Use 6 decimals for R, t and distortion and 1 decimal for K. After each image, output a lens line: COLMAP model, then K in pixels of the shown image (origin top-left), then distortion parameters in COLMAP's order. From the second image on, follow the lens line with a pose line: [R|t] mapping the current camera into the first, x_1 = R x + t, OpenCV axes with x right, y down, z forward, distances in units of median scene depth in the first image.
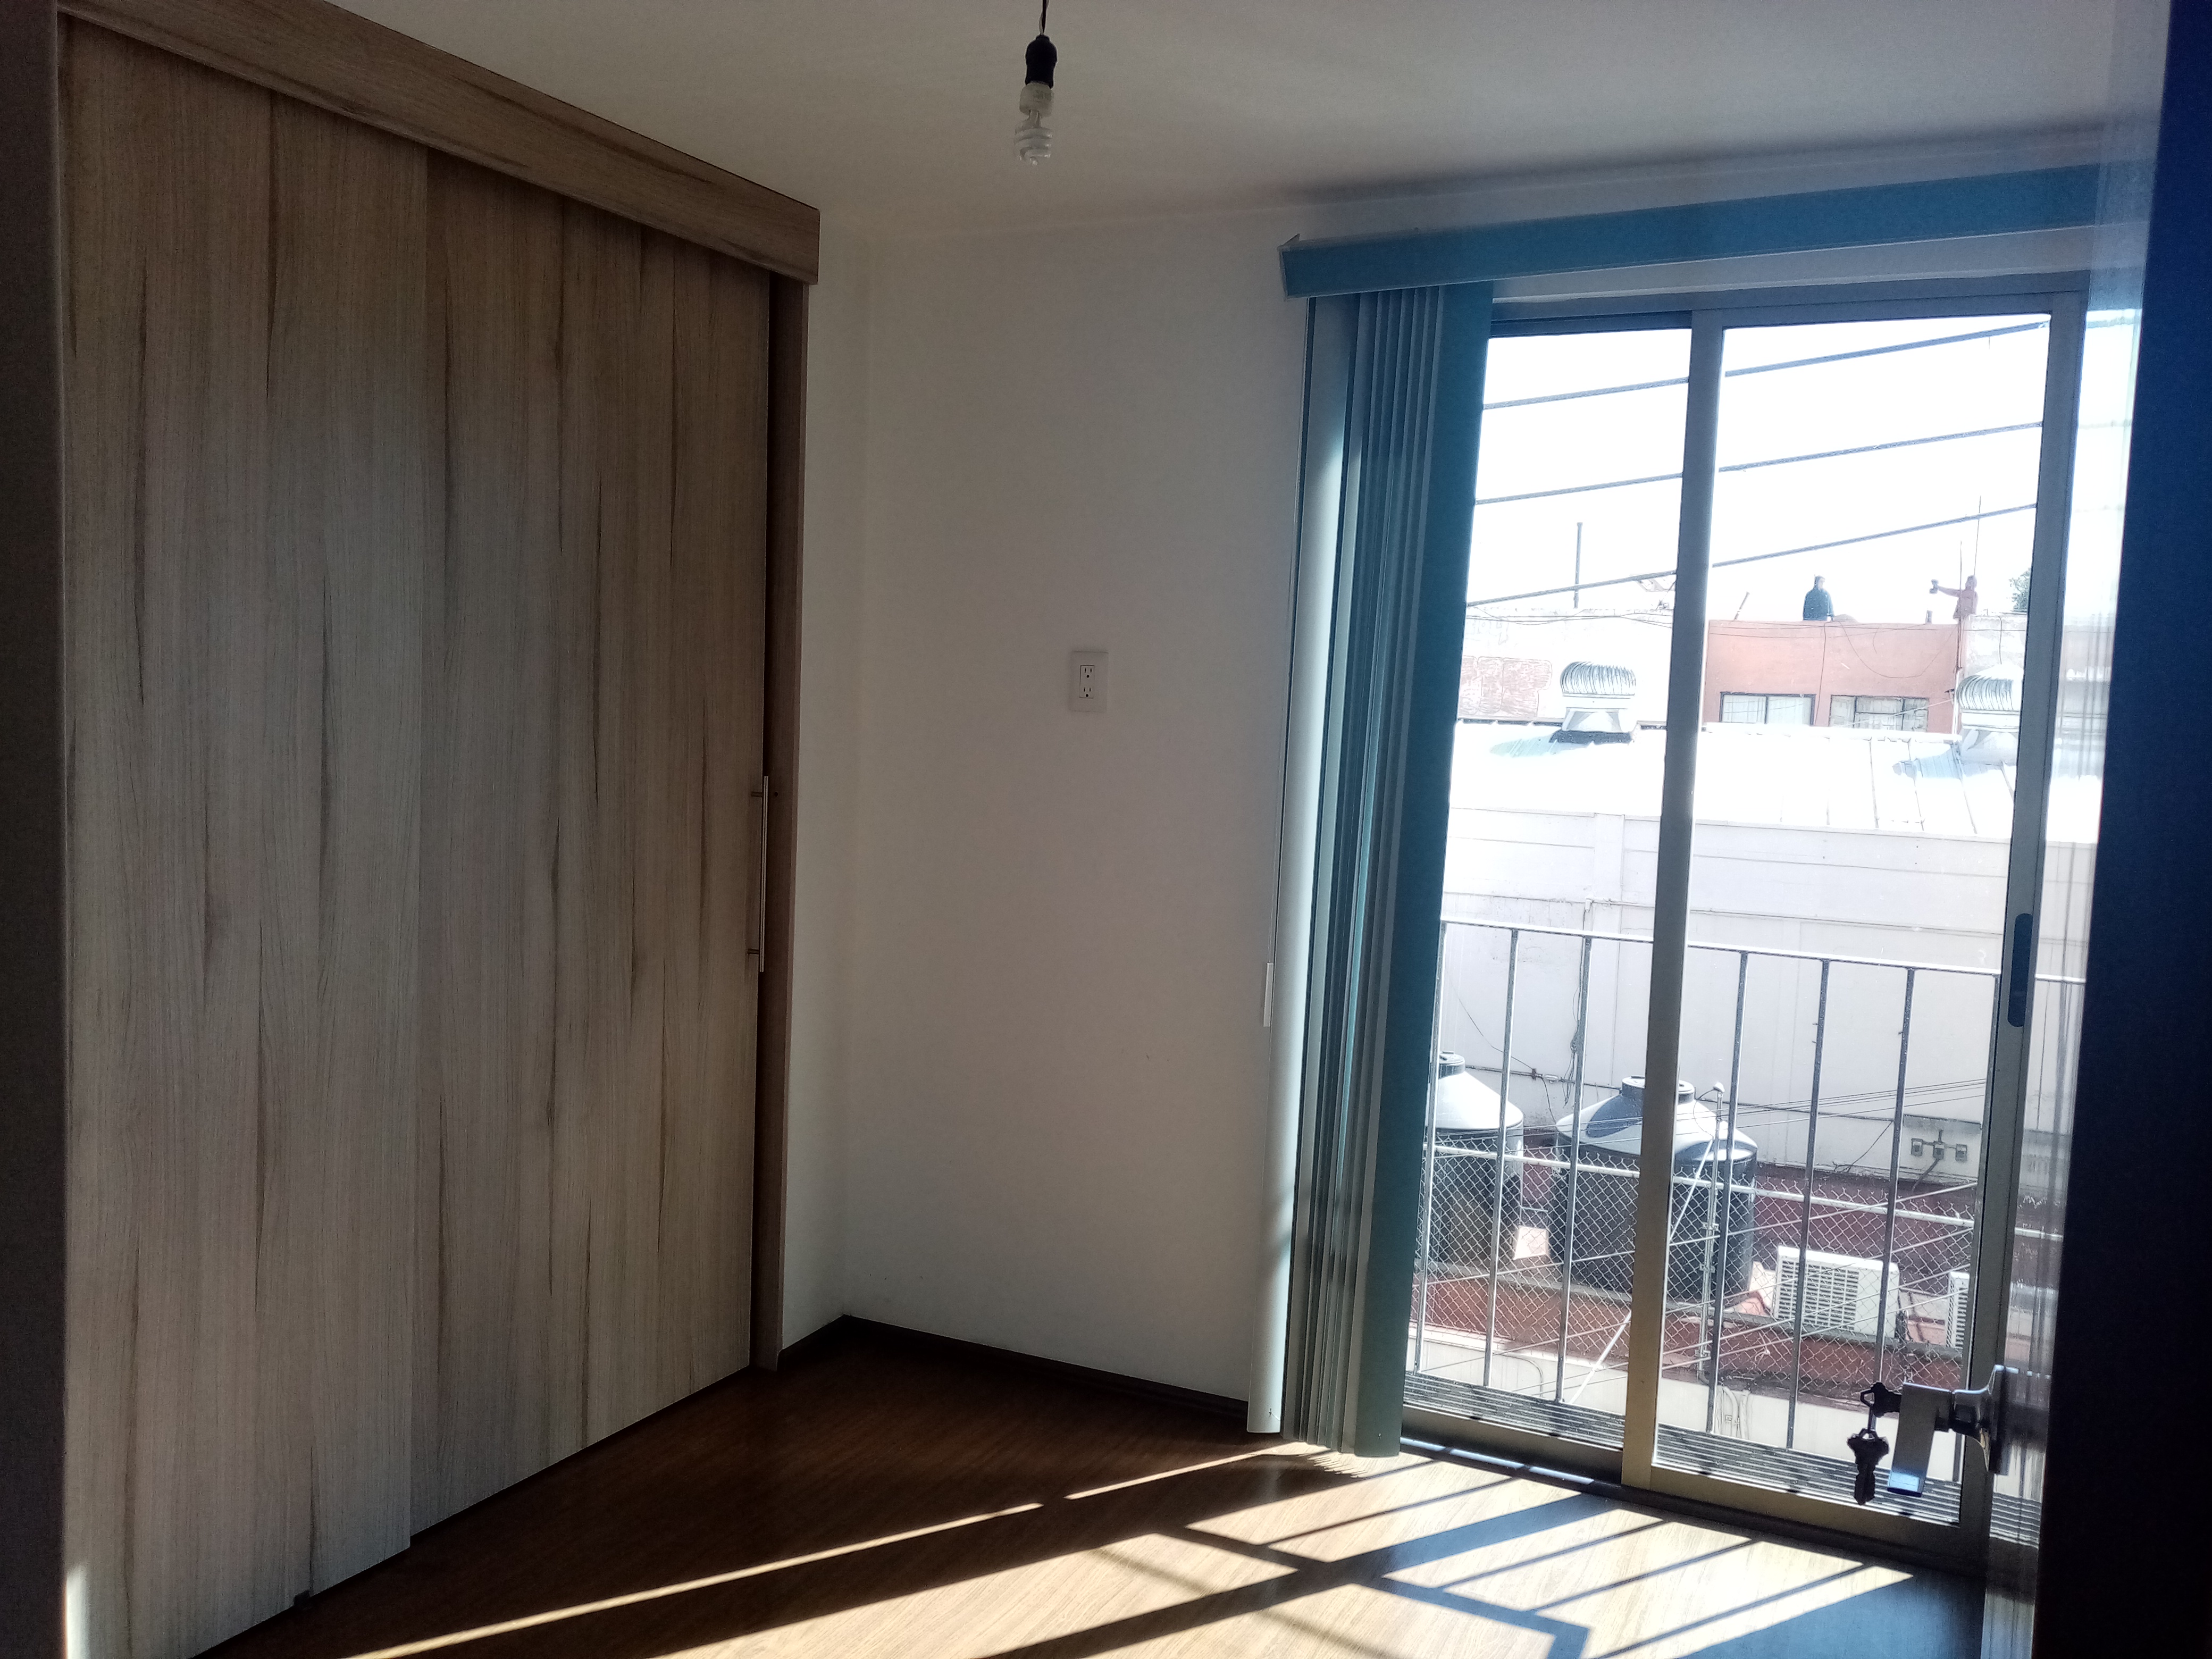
lens RADIAL K [[1808.1, 0, 1098.4], [0, 1808.1, 831.8], [0, 0, 1]] dist [0.072438, -0.123083]
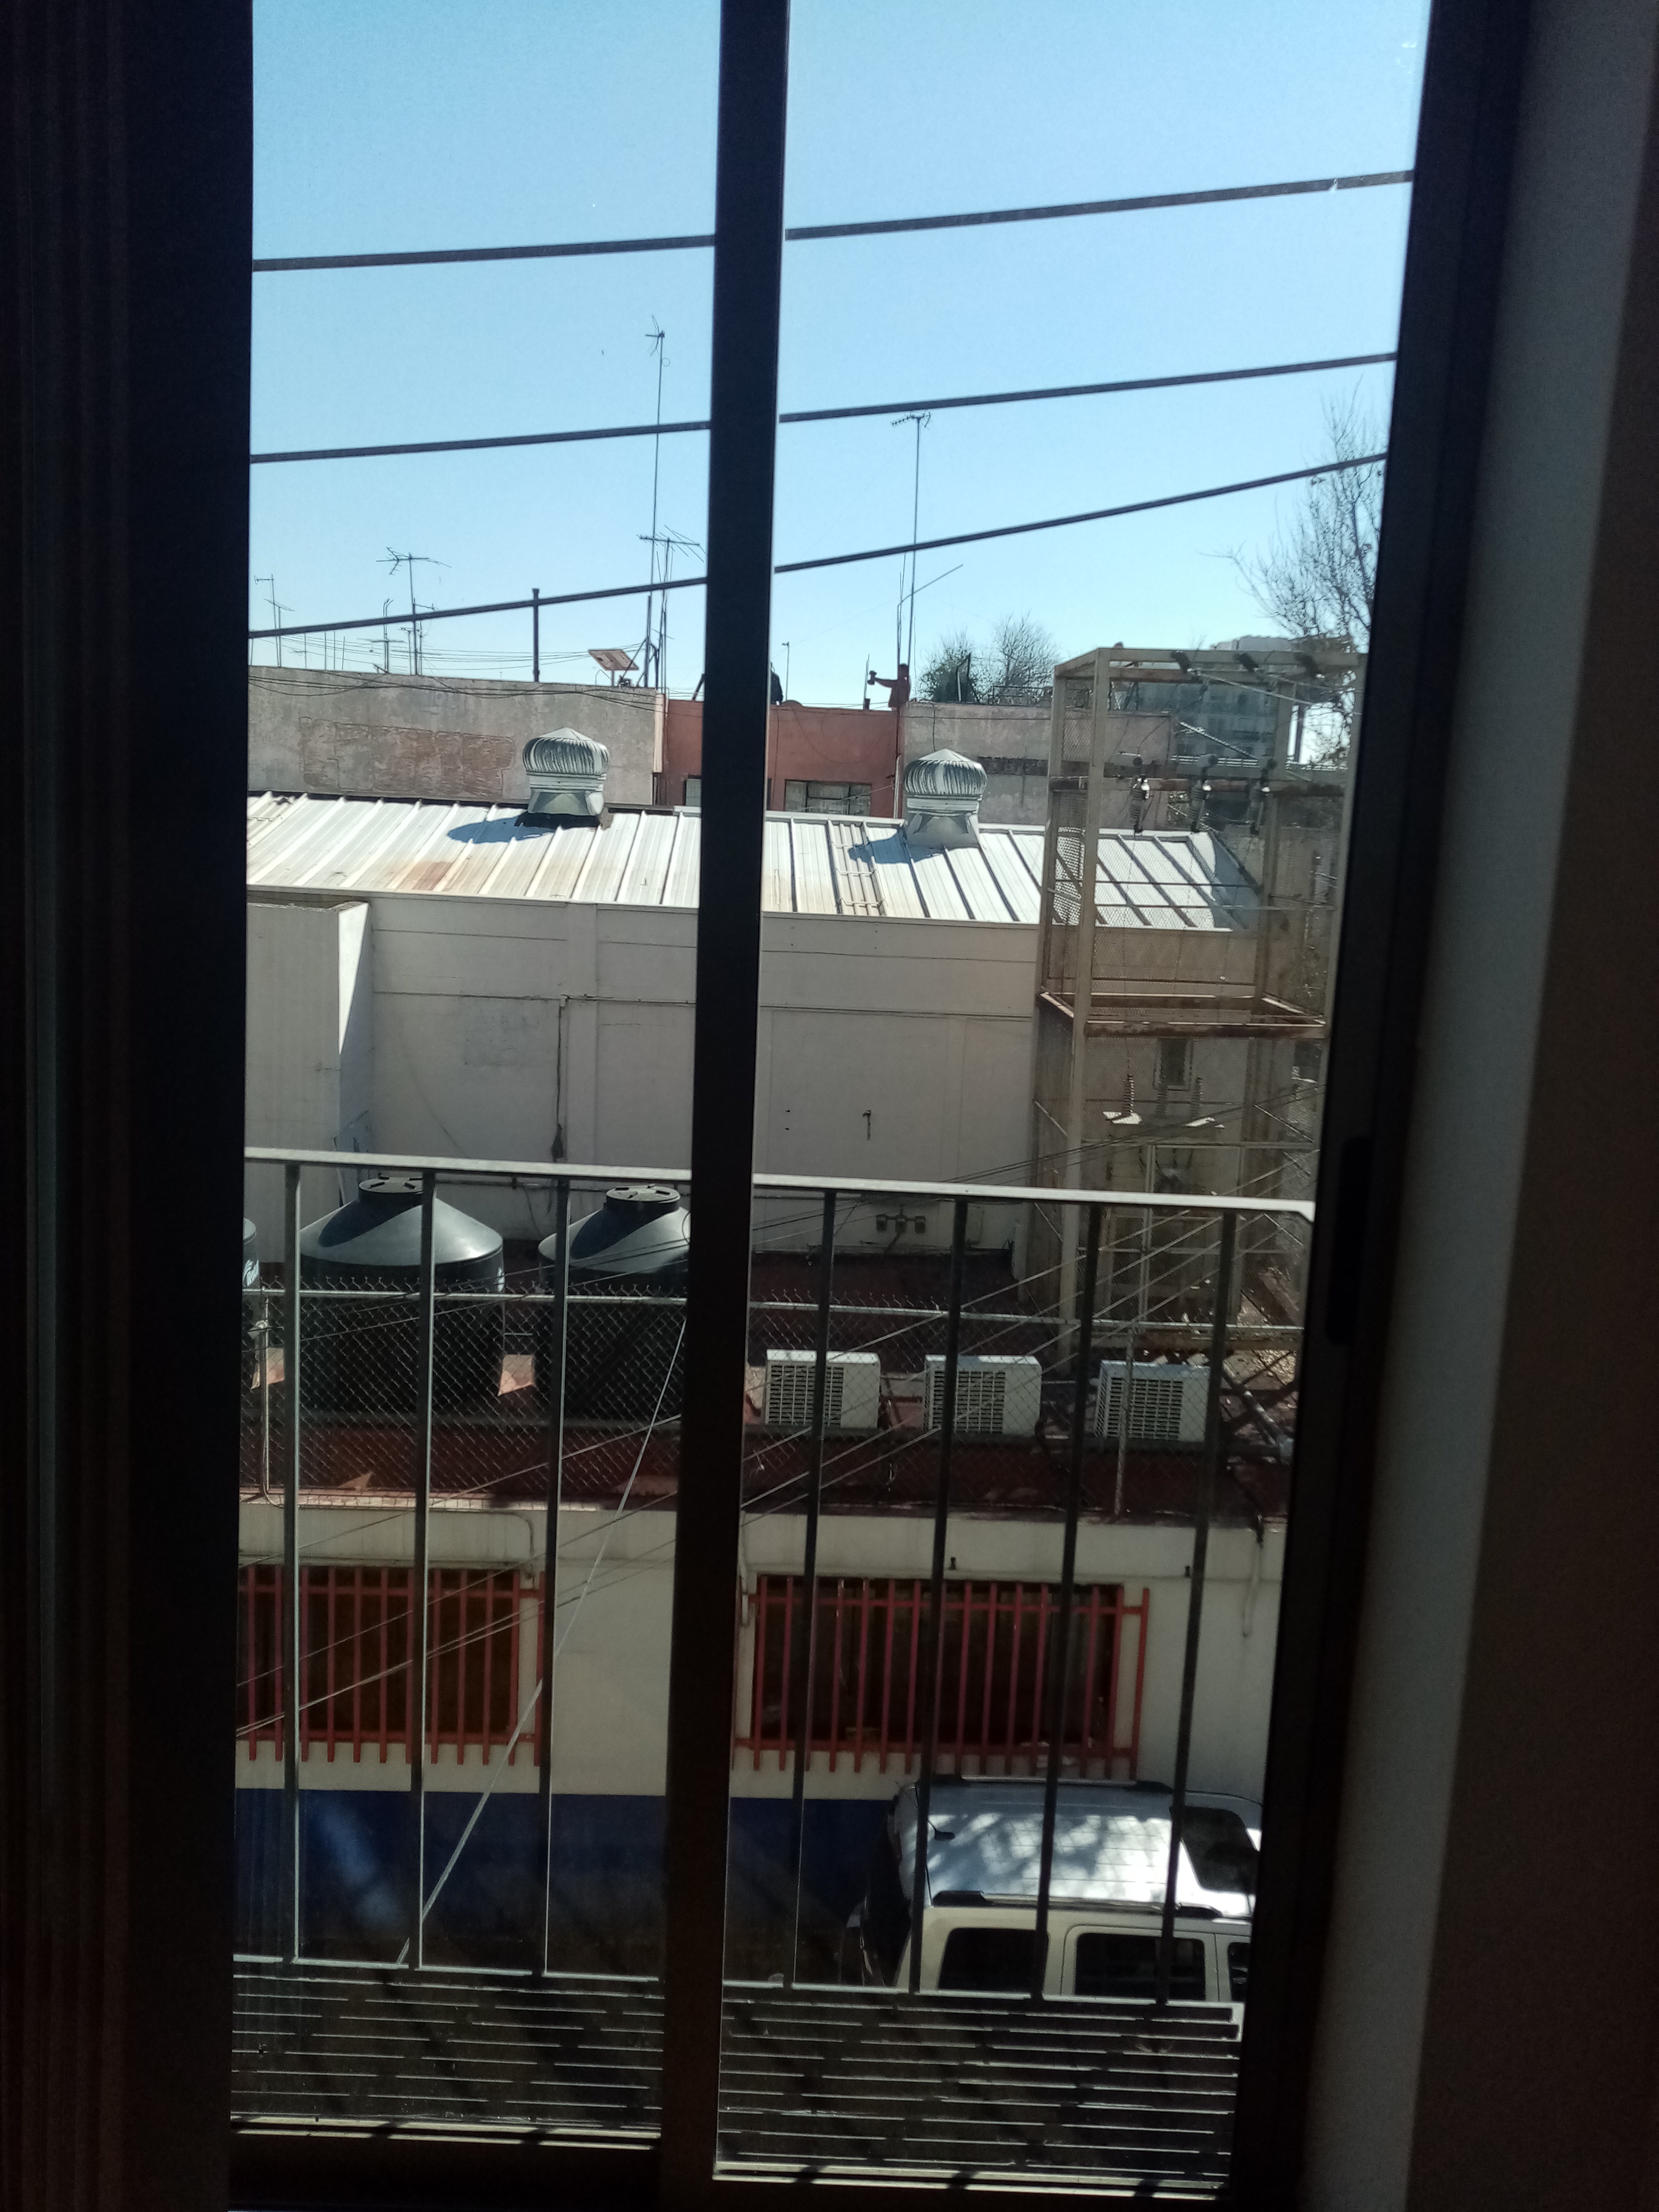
lens RADIAL K [[1808.1, 0, 877.5], [0, 1808.1, 1116.0], [0, 0, 1]] dist [0.072438, -0.123083]
pose [[0.906443, -0.067162, 0.416953, 0.030573], [0.021296, 0.993287, 0.113701, -0.005301], [-0.421791, -0.094184, 0.901788, 0.111815]]
